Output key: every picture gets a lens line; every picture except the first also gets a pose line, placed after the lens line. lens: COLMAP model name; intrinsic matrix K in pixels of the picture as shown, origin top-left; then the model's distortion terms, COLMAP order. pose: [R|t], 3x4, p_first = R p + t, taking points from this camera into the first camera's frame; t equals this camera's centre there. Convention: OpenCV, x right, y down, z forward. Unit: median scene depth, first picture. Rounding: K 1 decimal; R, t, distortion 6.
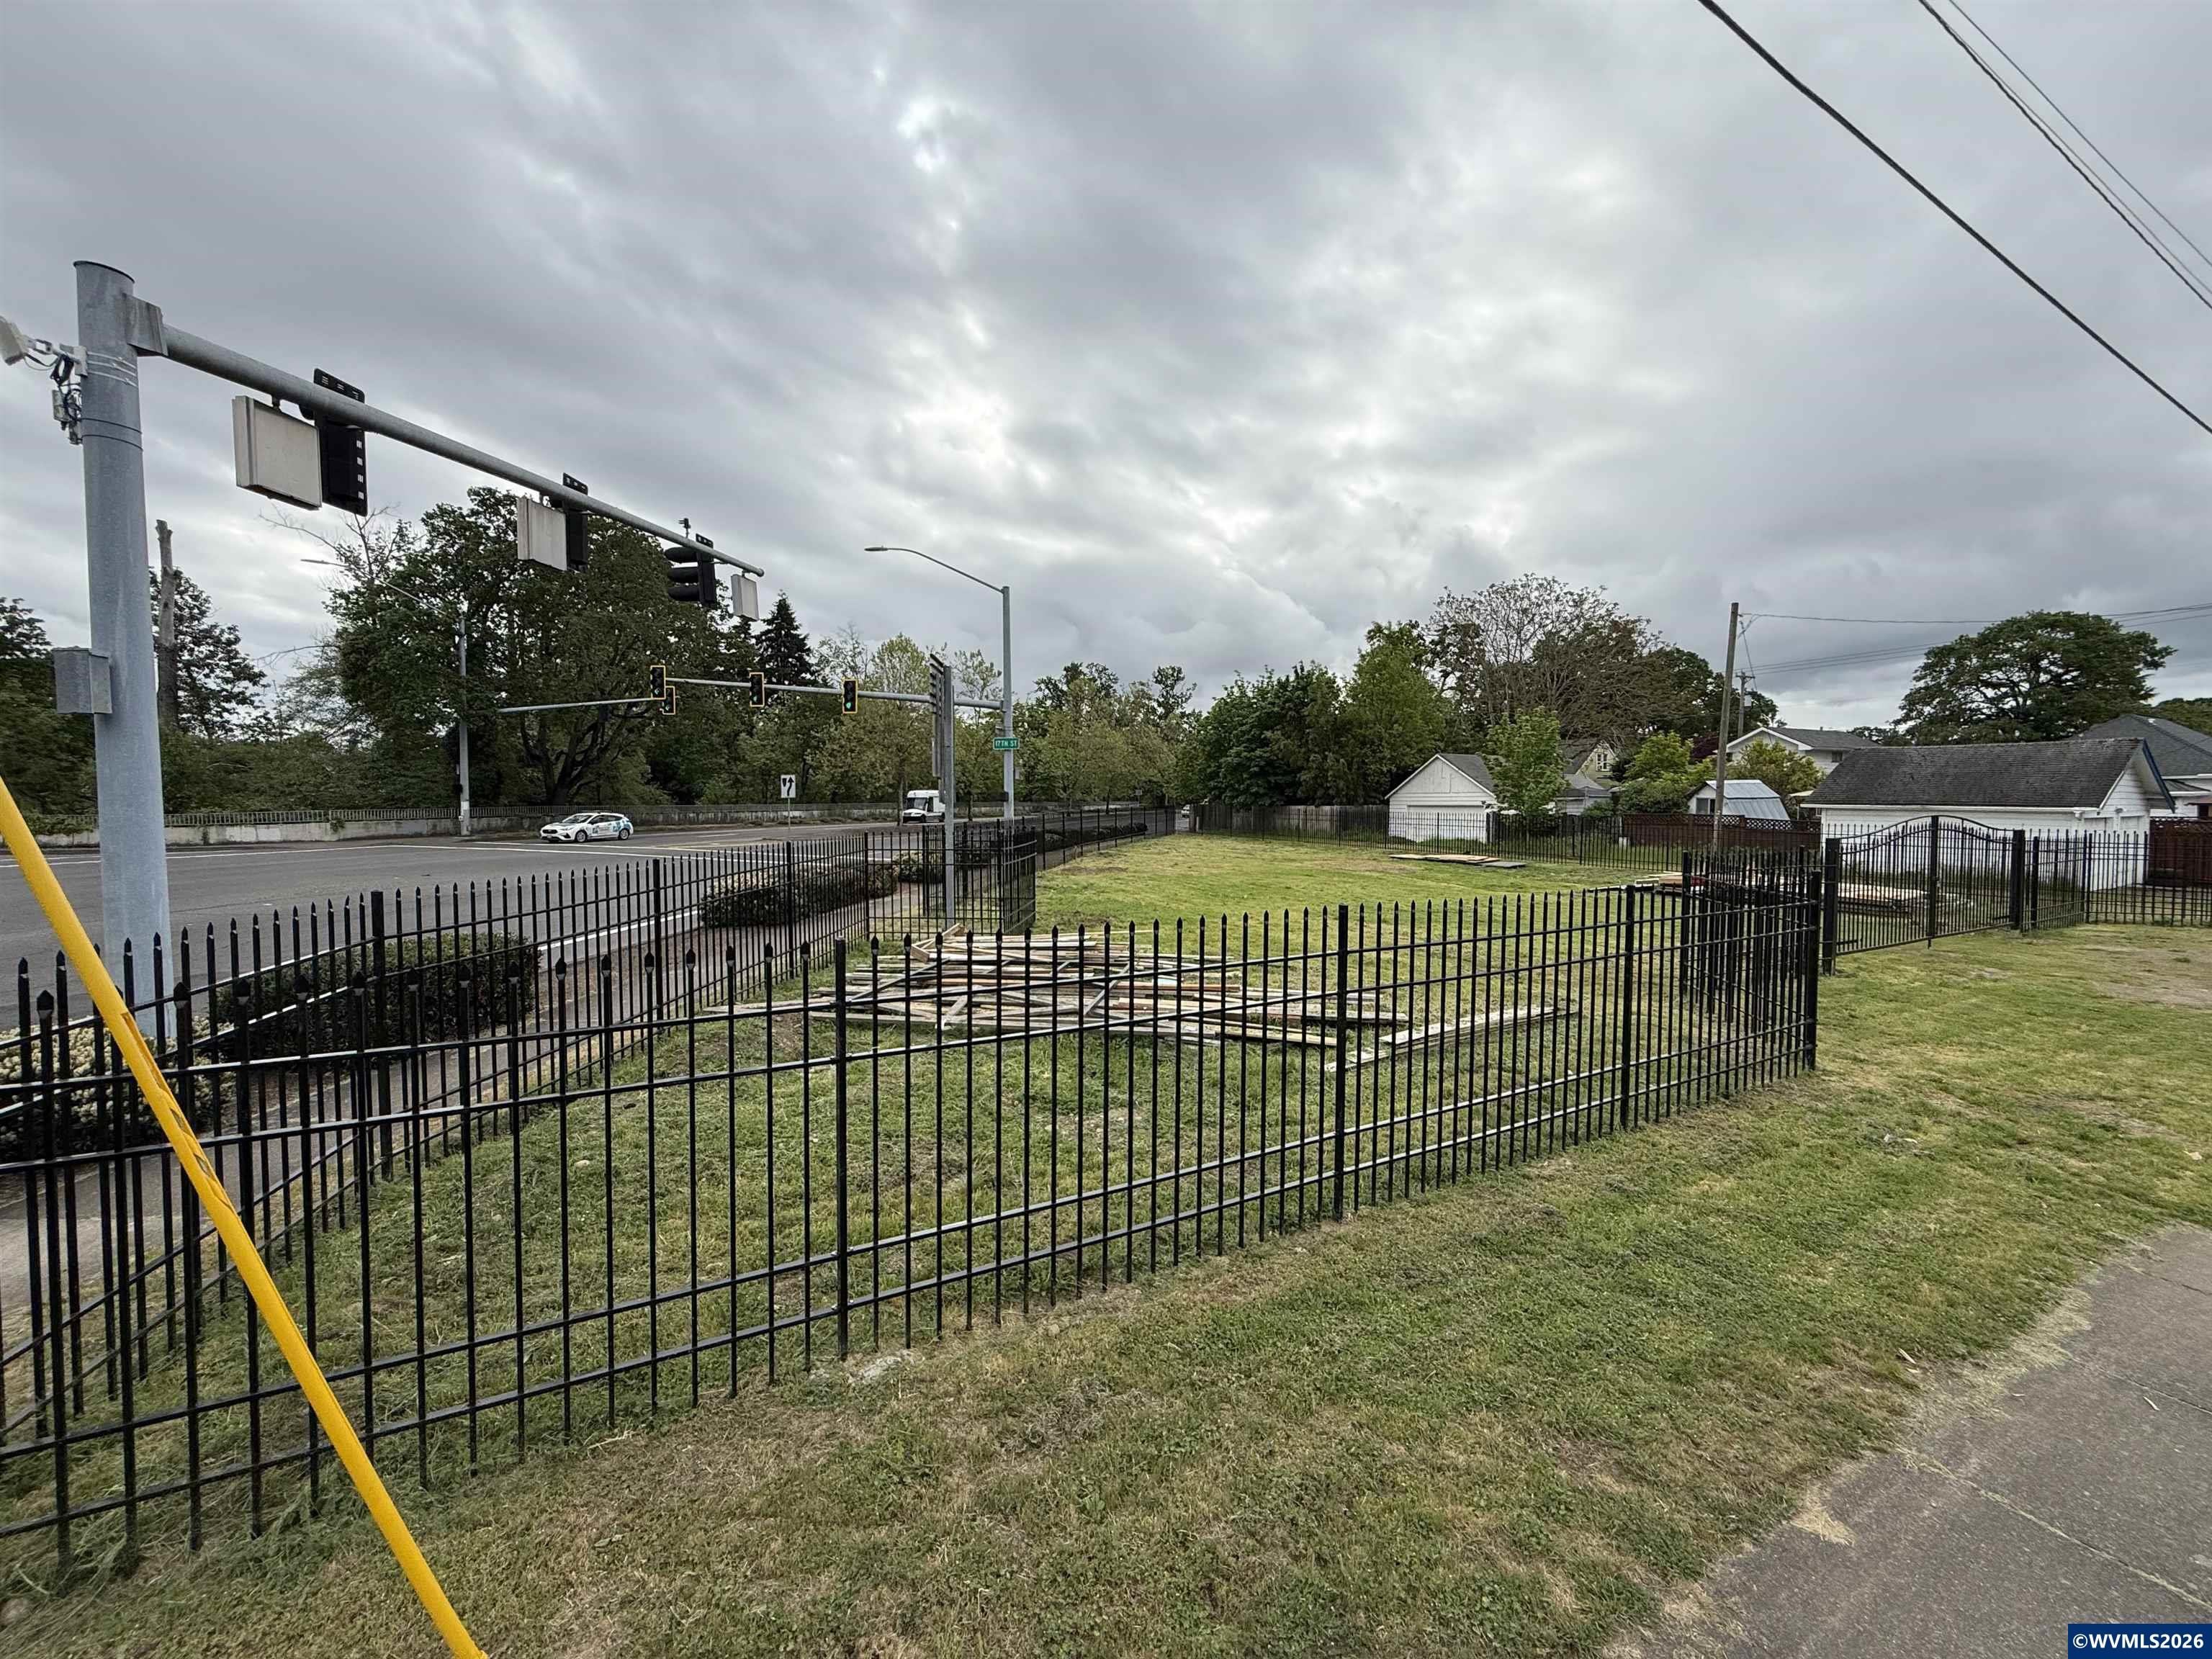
lens RADIAL K [[883.8, 0, 1106.0], [0, 883.8, 829.5], [0, 0, 1]] dist [-0.001743, 0.000050]
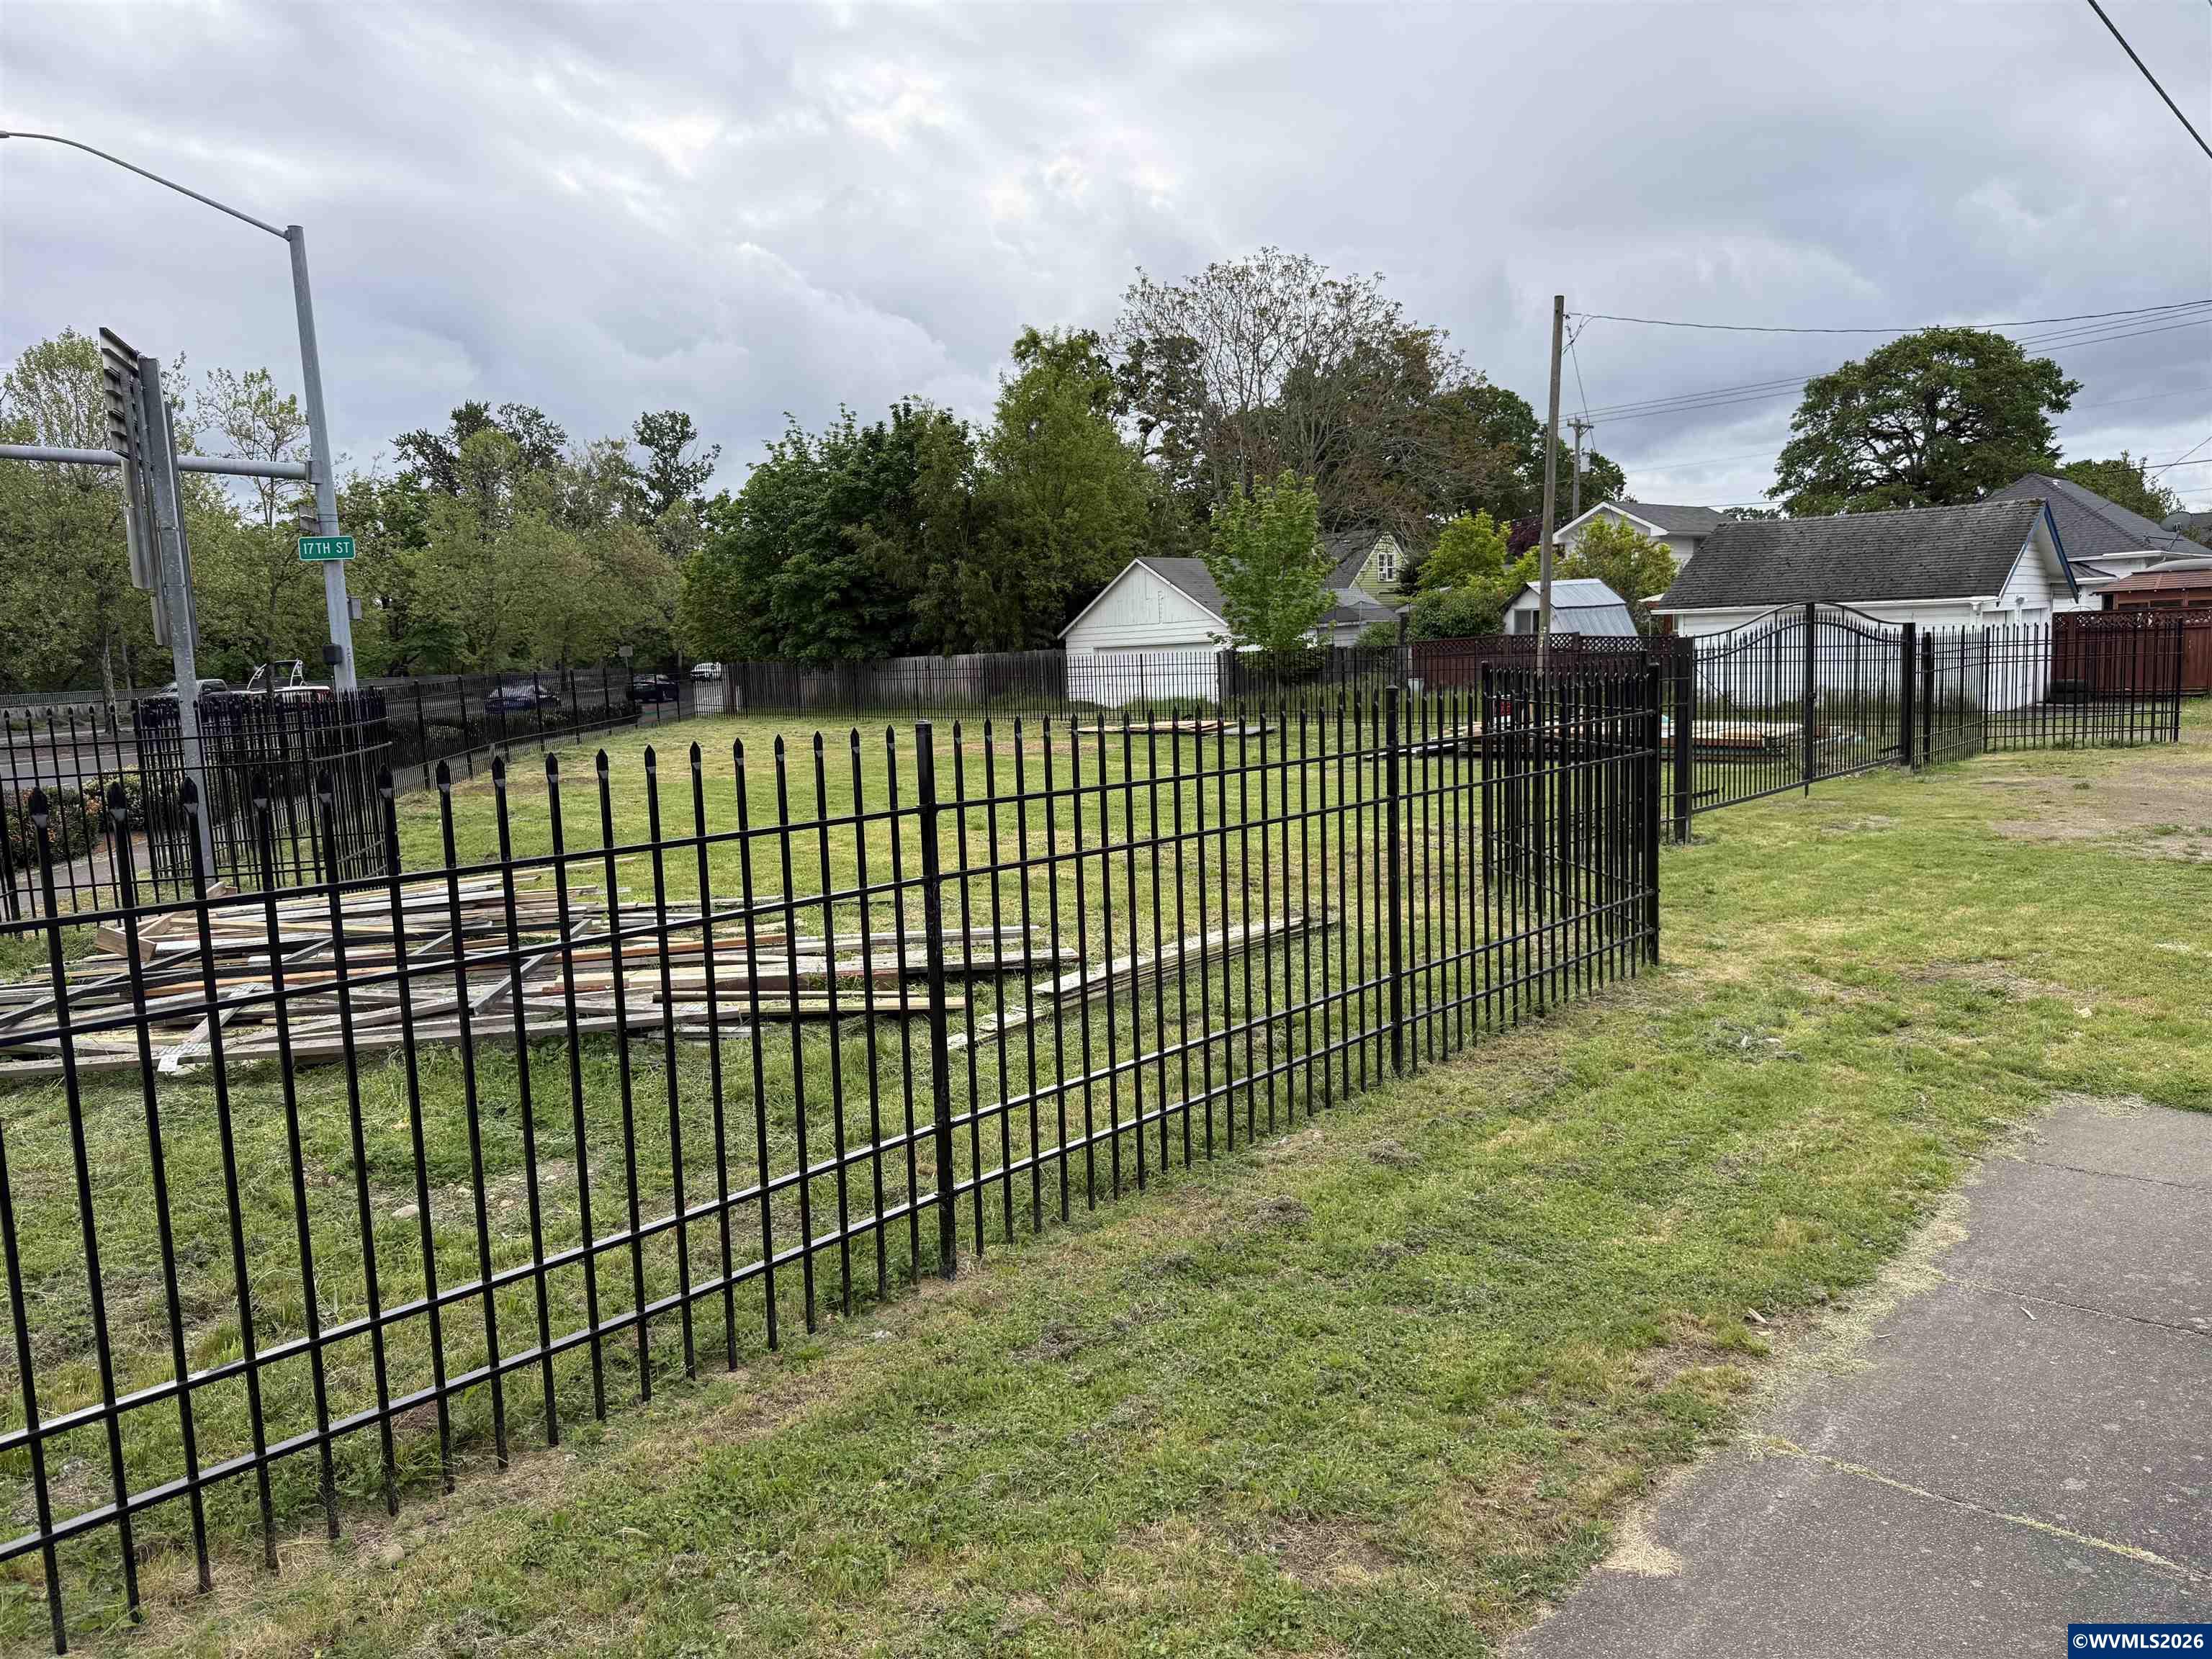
lens RADIAL K [[1553.0, 0, 1097.5], [0, 1553.0, 840.6], [0, 0, 1]] dist [0.101045, -0.181644]
pose [[0.946536, -0.080766, 0.312323, 0.035967], [0.055093, 0.994400, 0.090181, 0.045067], [-0.317858, -0.068152, 0.945686, 0.017490]]
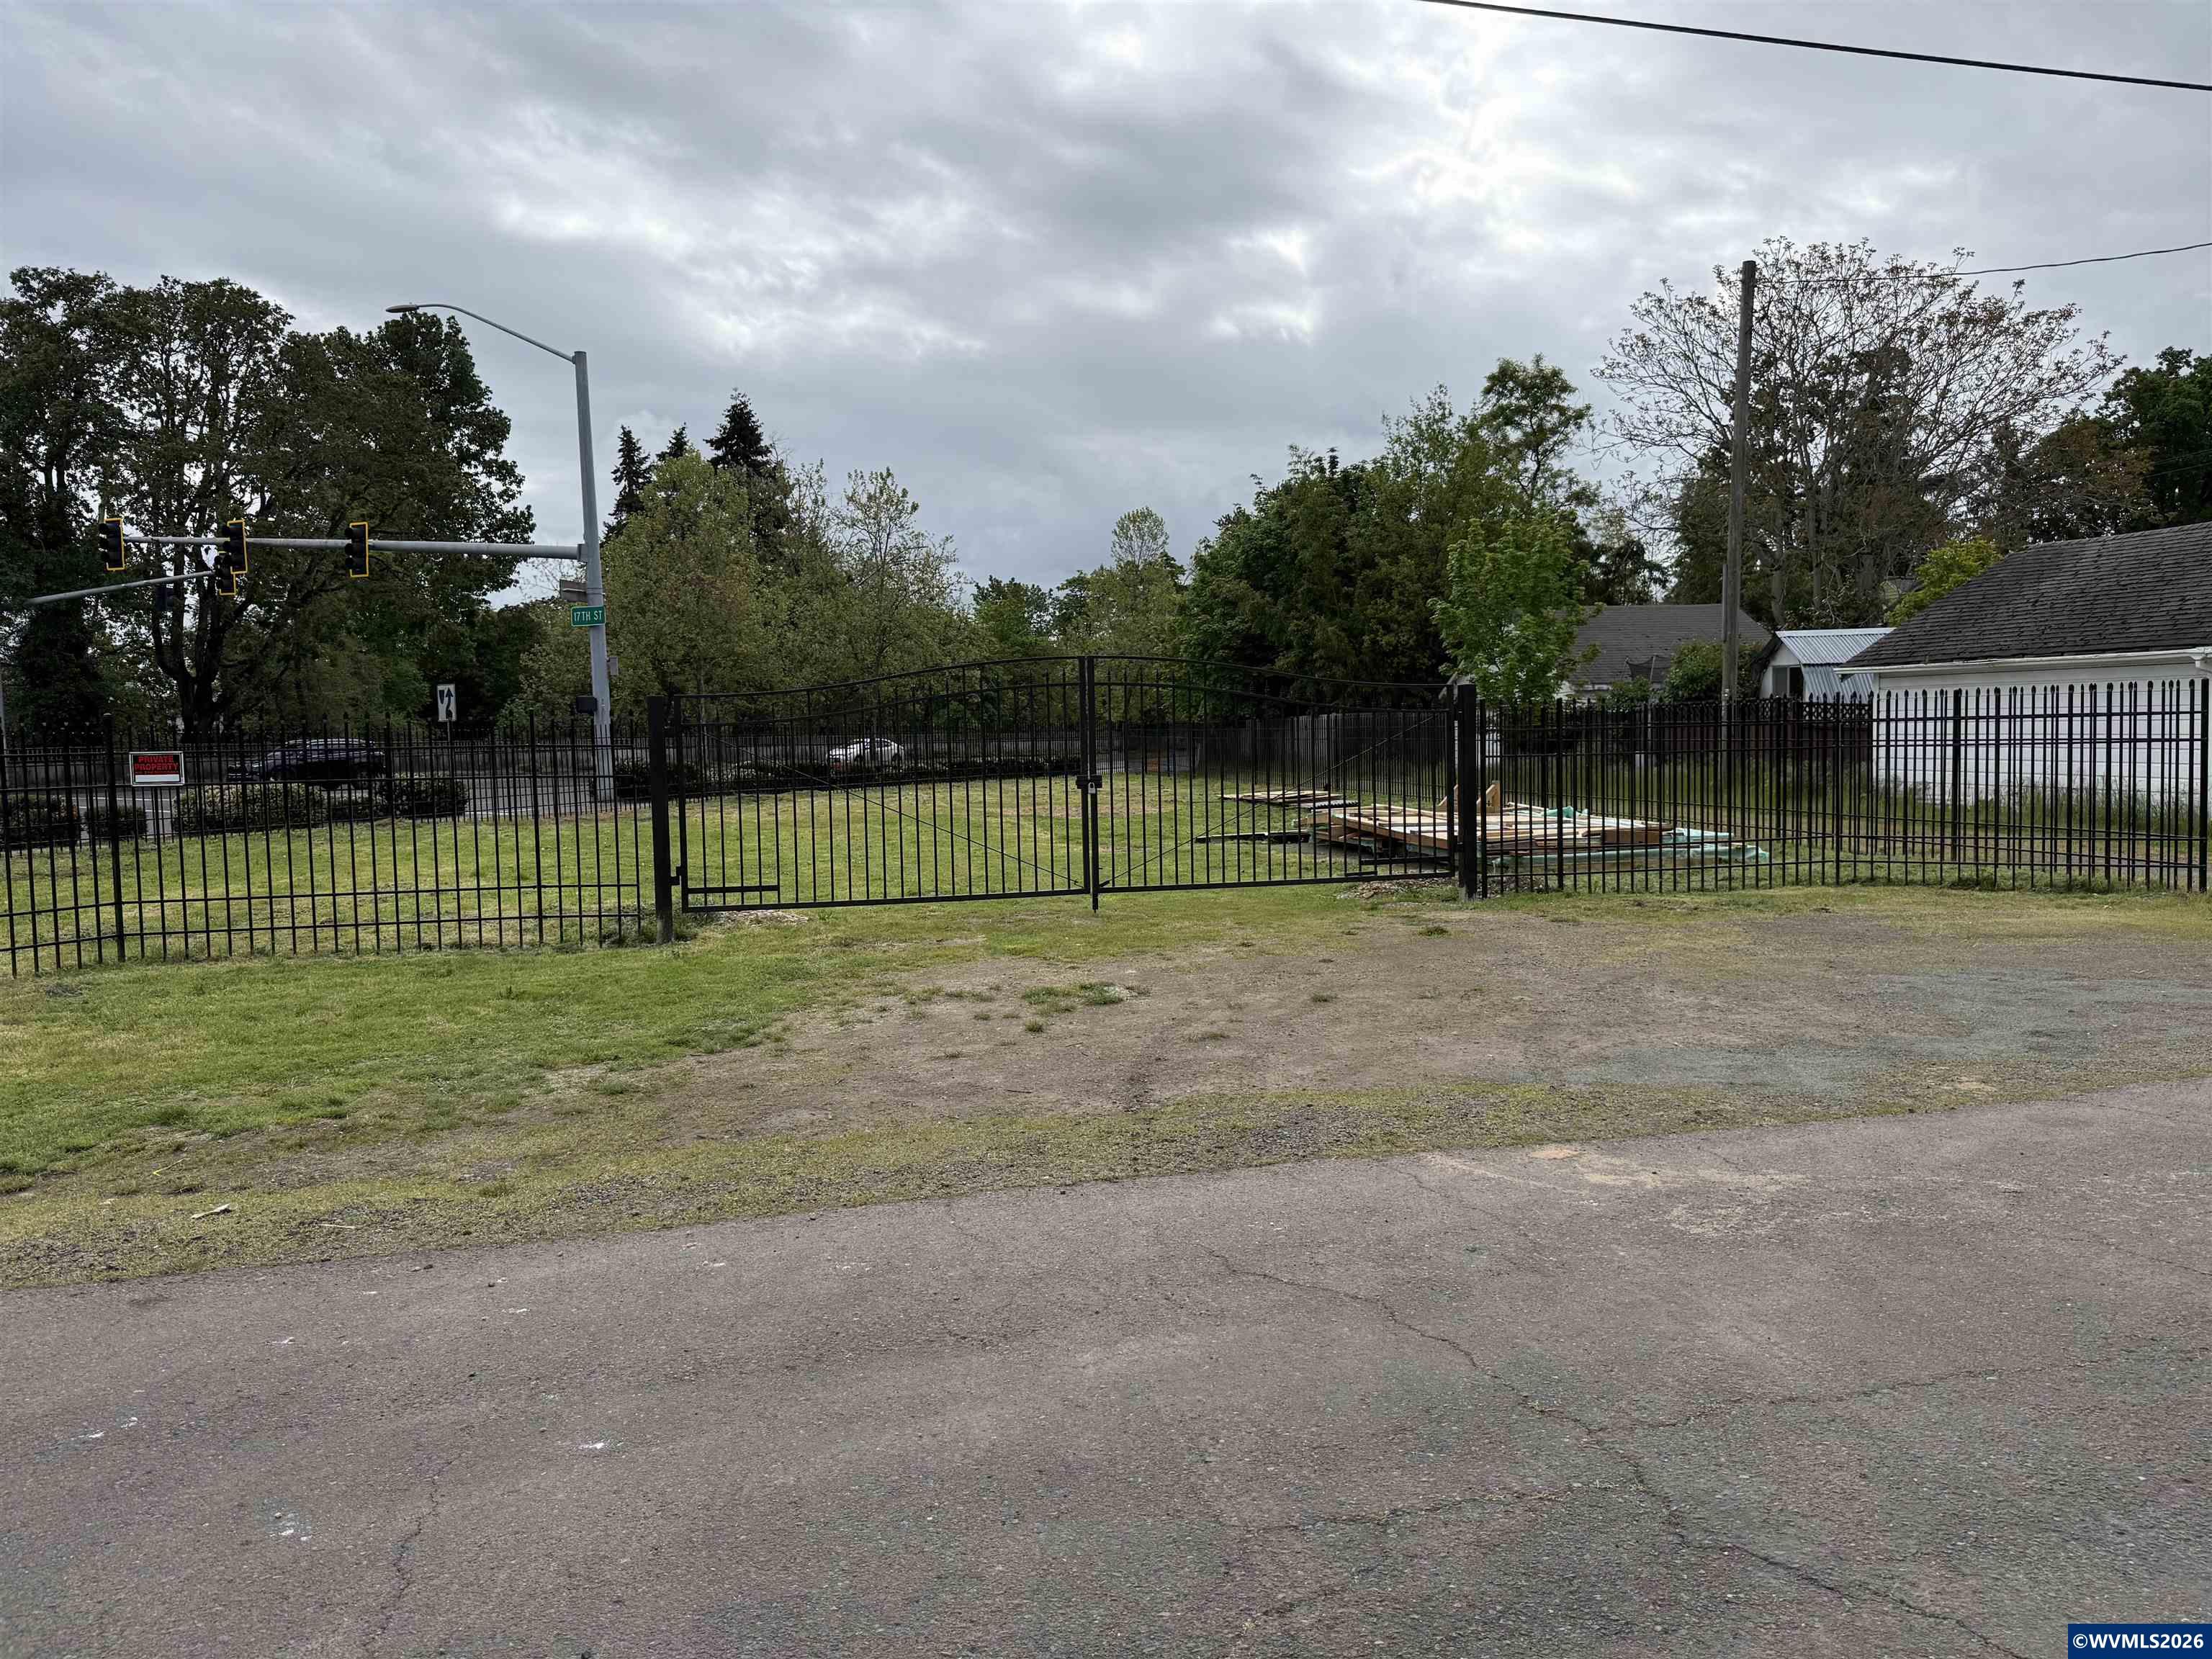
lens RADIAL K [[1553.0, 0, 1097.5], [0, 1553.0, 840.6], [0, 0, 1]] dist [0.101045, -0.181644]
pose [[0.966042, -0.005045, -0.258336, 2.016728], [0.013611, 0.999415, 0.031383, 0.107792], [0.258027, -0.033834, 0.965545, 0.200005]]
